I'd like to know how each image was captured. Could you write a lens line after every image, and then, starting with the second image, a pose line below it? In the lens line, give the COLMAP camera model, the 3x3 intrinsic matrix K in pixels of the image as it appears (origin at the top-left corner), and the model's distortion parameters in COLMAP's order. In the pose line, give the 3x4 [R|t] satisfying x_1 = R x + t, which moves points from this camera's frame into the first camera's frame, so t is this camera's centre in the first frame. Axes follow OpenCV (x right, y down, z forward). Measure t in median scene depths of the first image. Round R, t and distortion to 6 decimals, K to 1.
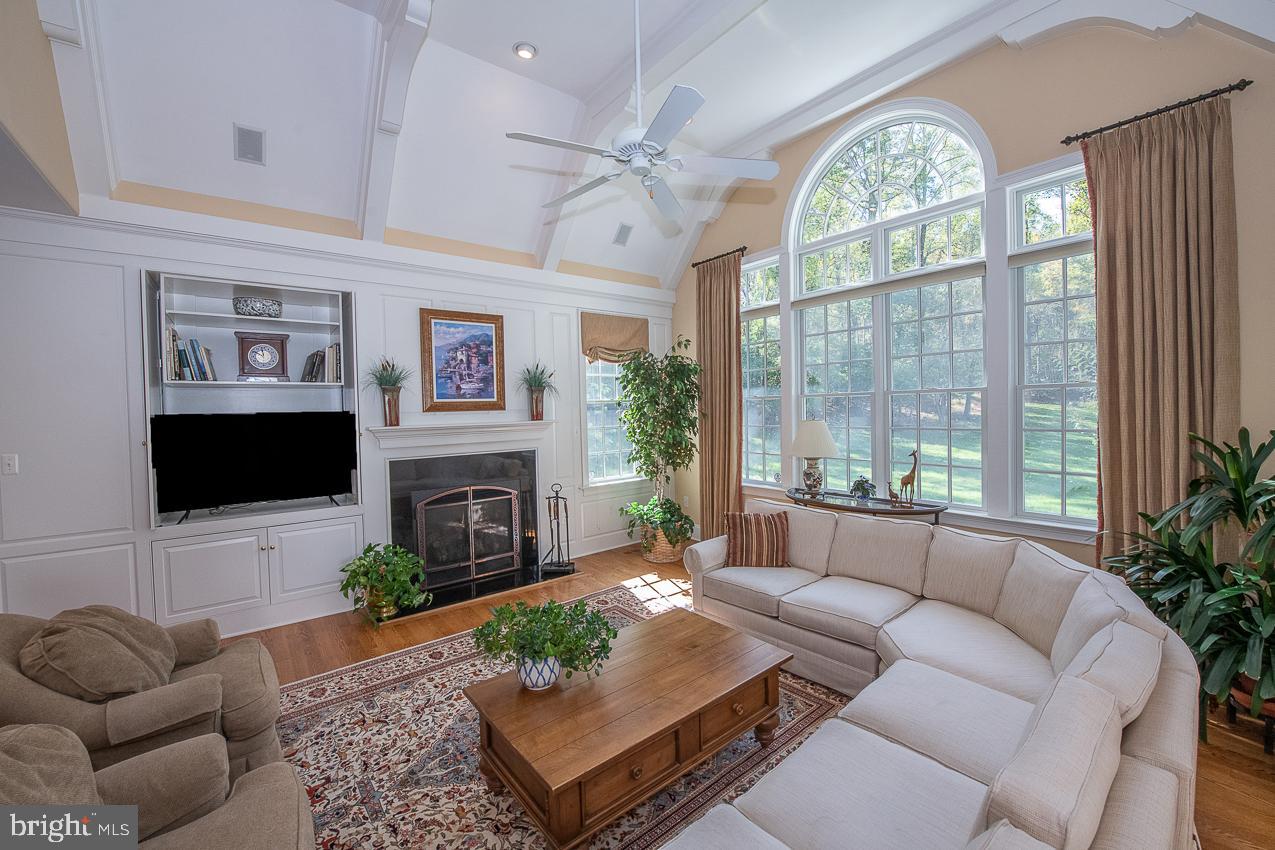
lens RADIAL K [[506.2, 0, 643.5], [0, 506.2, 418.9], [0, 0, 1]] dist [-0.016313, -0.002196]
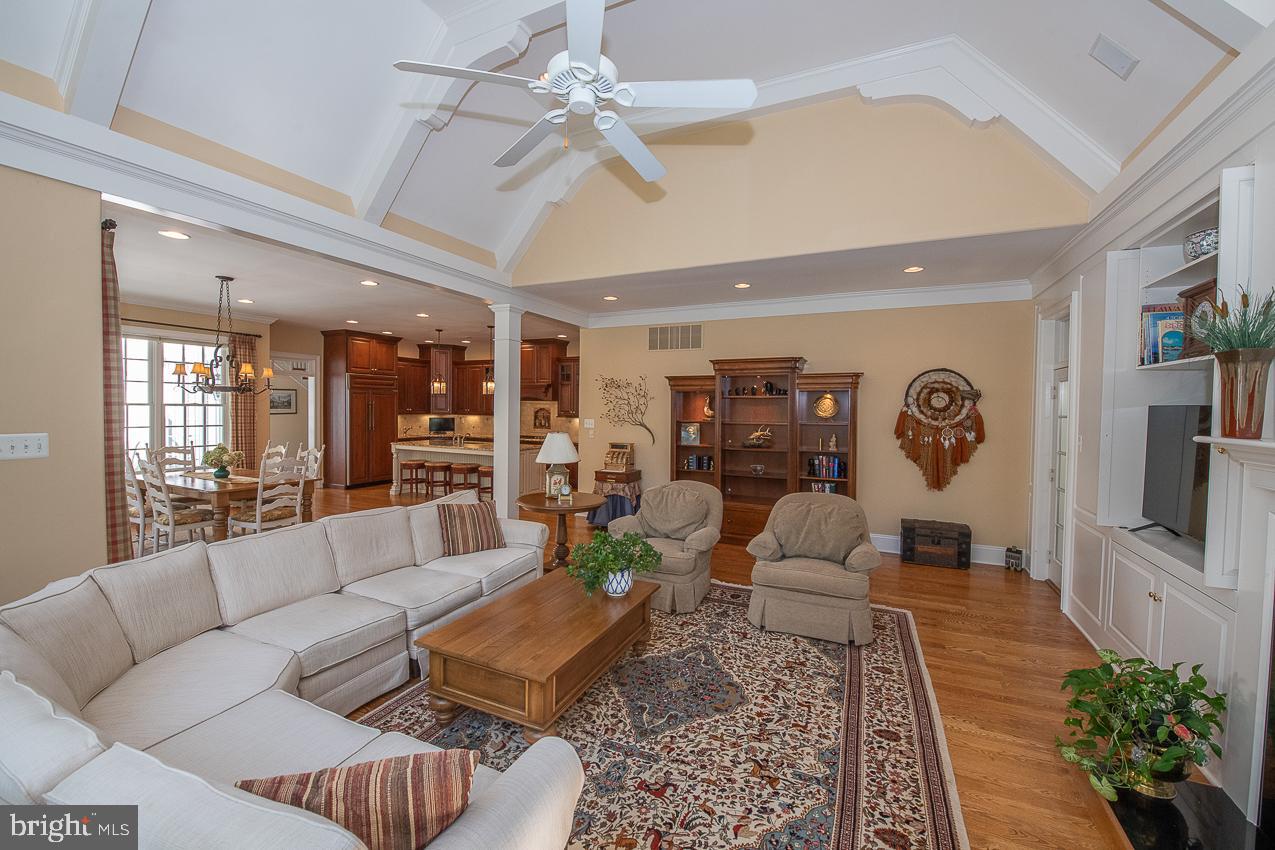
lens RADIAL K [[506.2, 0, 643.5], [0, 506.2, 418.9], [0, 0, 1]] dist [-0.016313, -0.002196]
pose [[-0.897937, 0.021904, -0.439578, 0.165065], [-0.003137, 0.998417, 0.056158, -0.023885], [0.440112, 0.051805, -0.896447, 1.097044]]
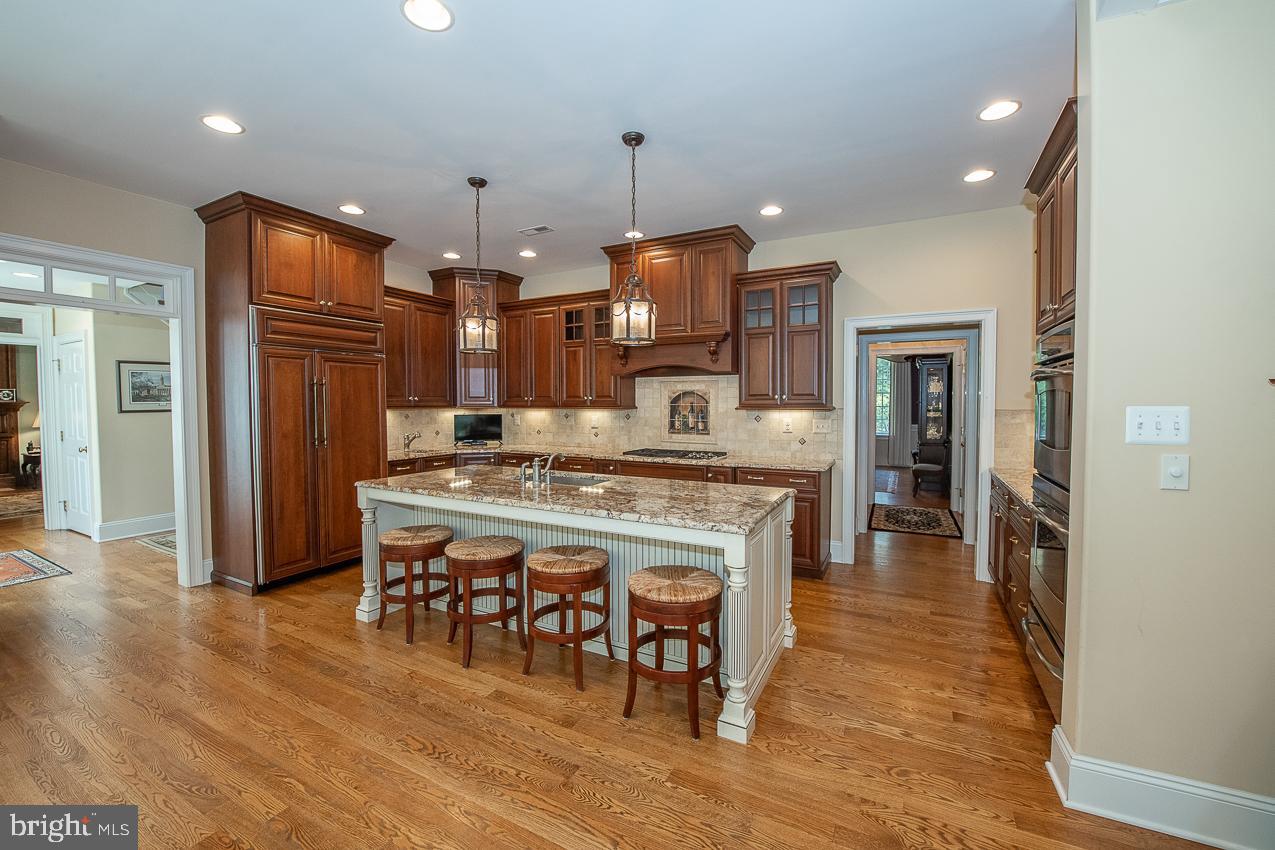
lens RADIAL K [[506.2, 0, 643.5], [0, 506.2, 418.9], [0, 0, 1]] dist [-0.016313, -0.002196]
pose [[-0.914251, 0.037533, -0.403406, 0.096691], [0.012968, 0.997900, 0.063455, 0.049801], [0.404940, 0.052782, -0.912818, -0.260357]]
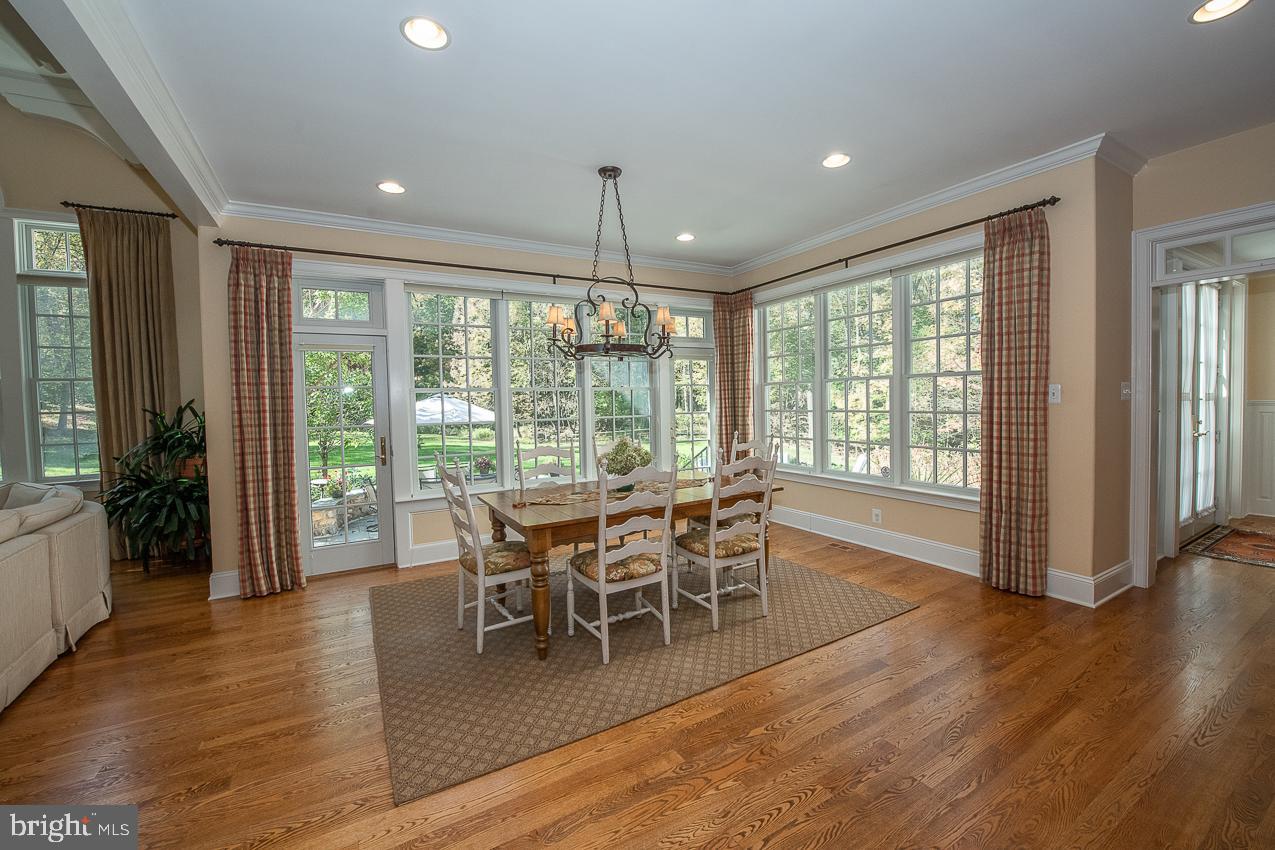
lens RADIAL K [[506.2, 0, 643.5], [0, 506.2, 418.9], [0, 0, 1]] dist [-0.016313, -0.002196]
pose [[0.142362, -0.016558, 0.989676, -0.206947], [0.045102, 0.998930, 0.010225, 0.073378], [-0.988787, 0.043180, 0.142956, -0.557052]]
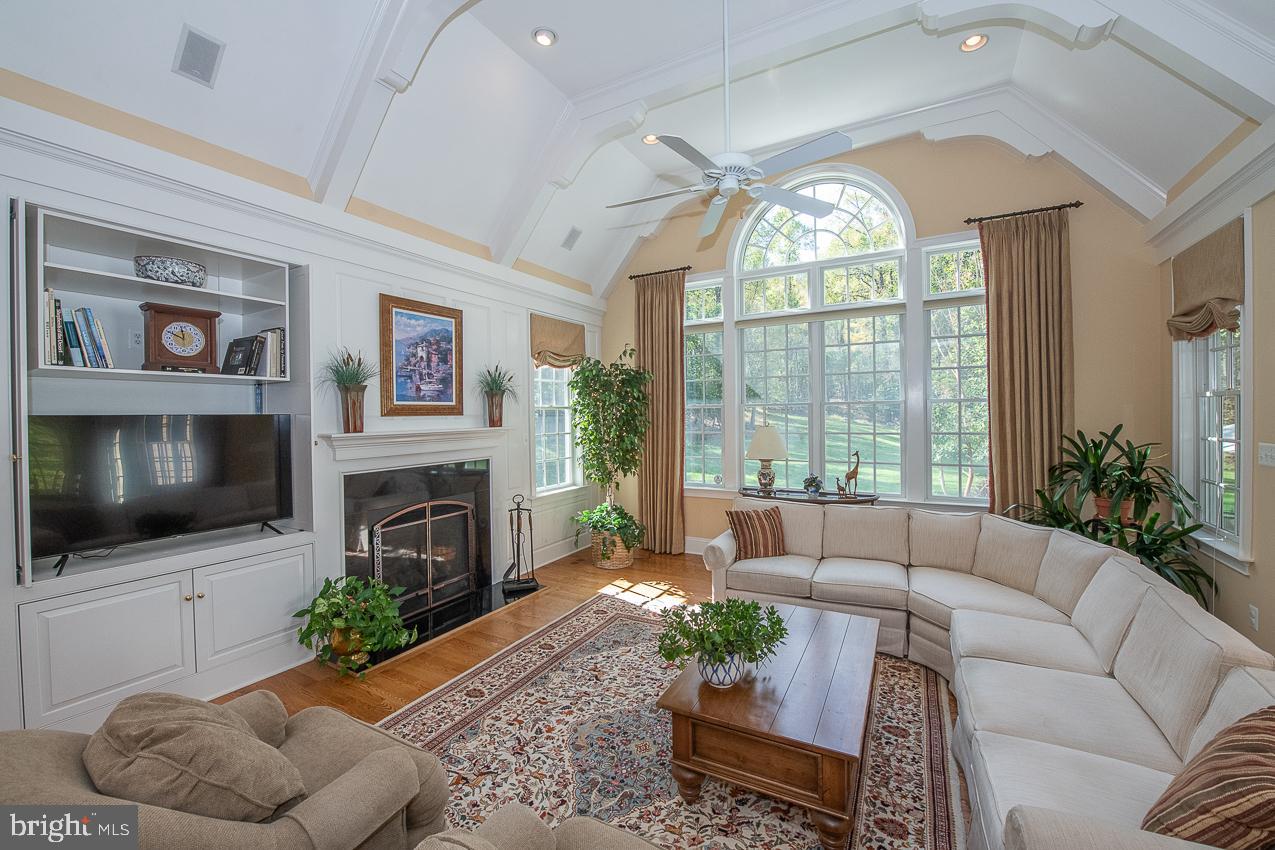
lens RADIAL K [[506.2, 0, 643.5], [0, 506.2, 418.9], [0, 0, 1]] dist [-0.016313, -0.002196]
pose [[0.924902, 0.007263, 0.380136, -0.354023], [0.000359, 0.999800, -0.019977, 0.007966], [-0.380205, 0.018613, 0.924715, 0.053190]]
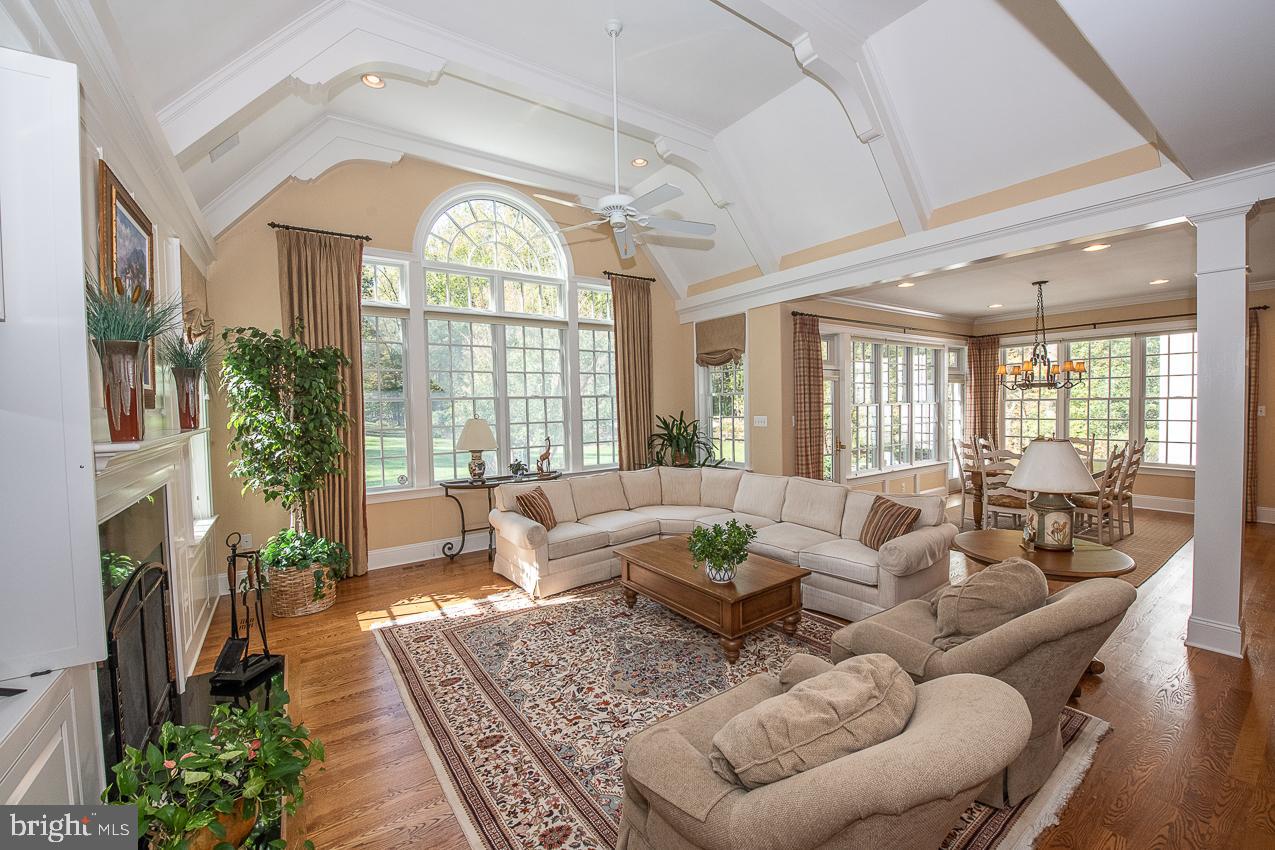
lens RADIAL K [[506.2, 0, 643.5], [0, 506.2, 418.9], [0, 0, 1]] dist [-0.016313, -0.002196]
pose [[0.062991, -0.007690, 0.997984, -0.823001], [0.042421, 0.999087, 0.005020, 0.012708], [-0.997112, 0.042019, 0.063260, 0.533166]]
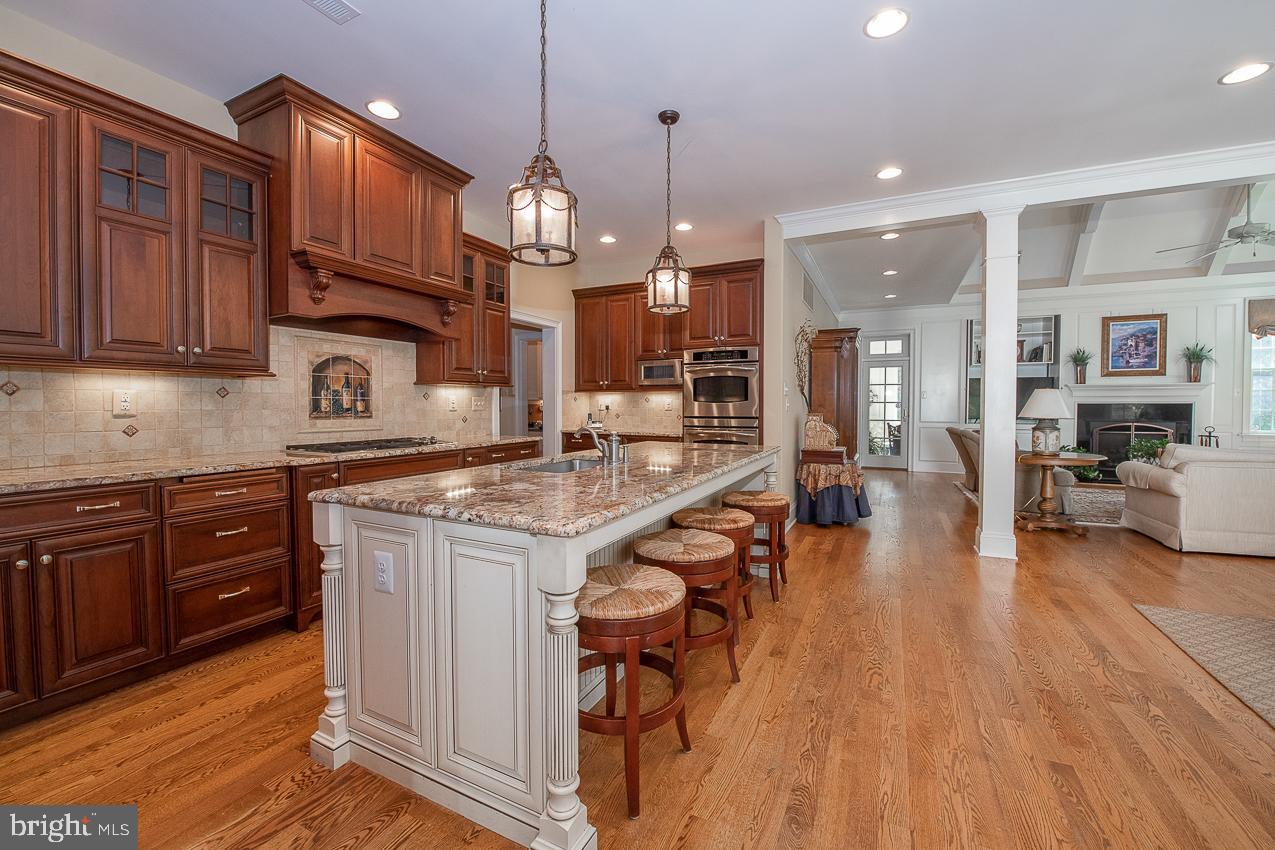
lens RADIAL K [[506.2, 0, 643.5], [0, 506.2, 418.9], [0, 0, 1]] dist [-0.016313, -0.002196]
pose [[0.429502, 0.046788, -0.901853, 0.445920], [-0.029952, 0.998846, 0.037556, 0.115089], [0.902569, 0.010882, 0.430408, -1.172657]]
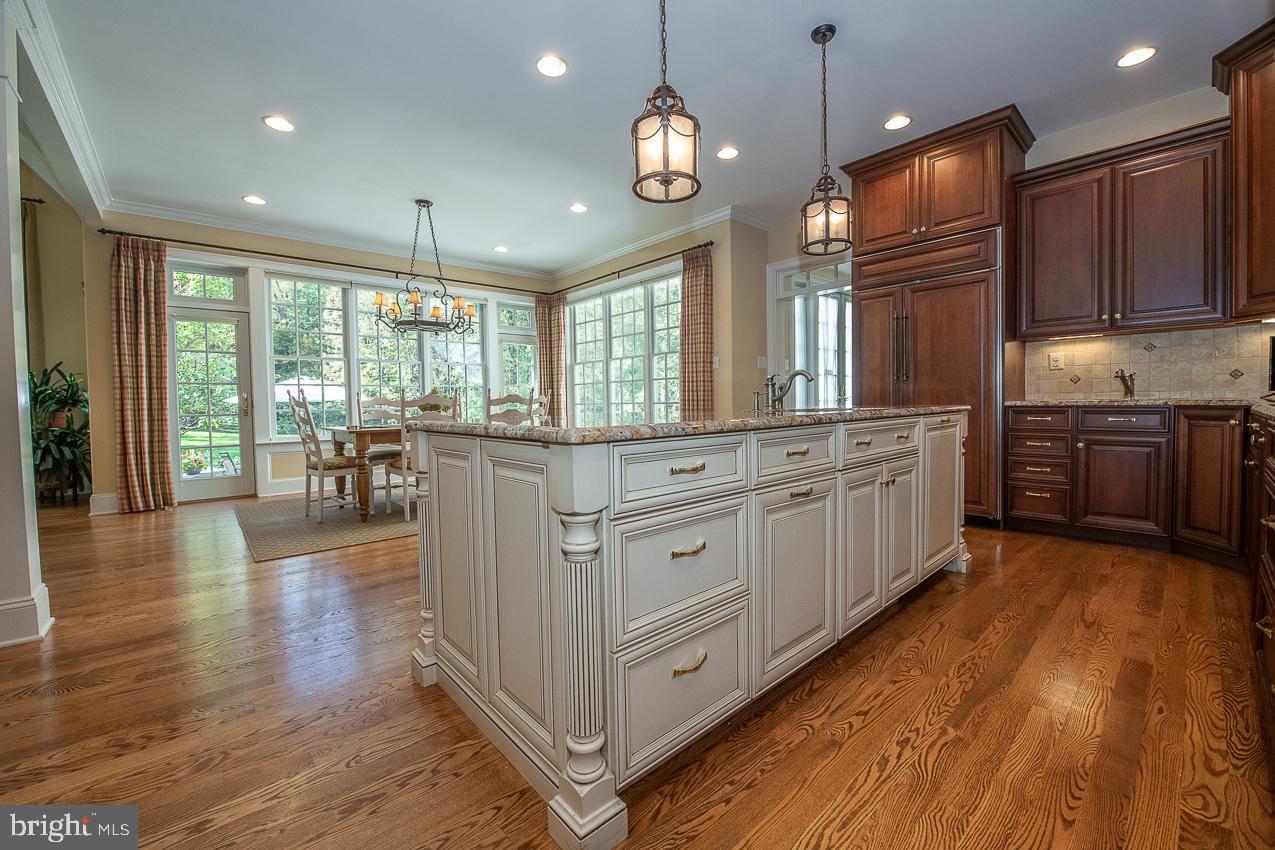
lens RADIAL K [[506.2, 0, 643.5], [0, 506.2, 418.9], [0, 0, 1]] dist [-0.016313, -0.002196]
pose [[-0.061063, -0.010411, 0.998080, -0.579783], [0.041890, 0.999038, 0.012984, 0.181746], [-0.997254, 0.042602, -0.060569, -0.801241]]
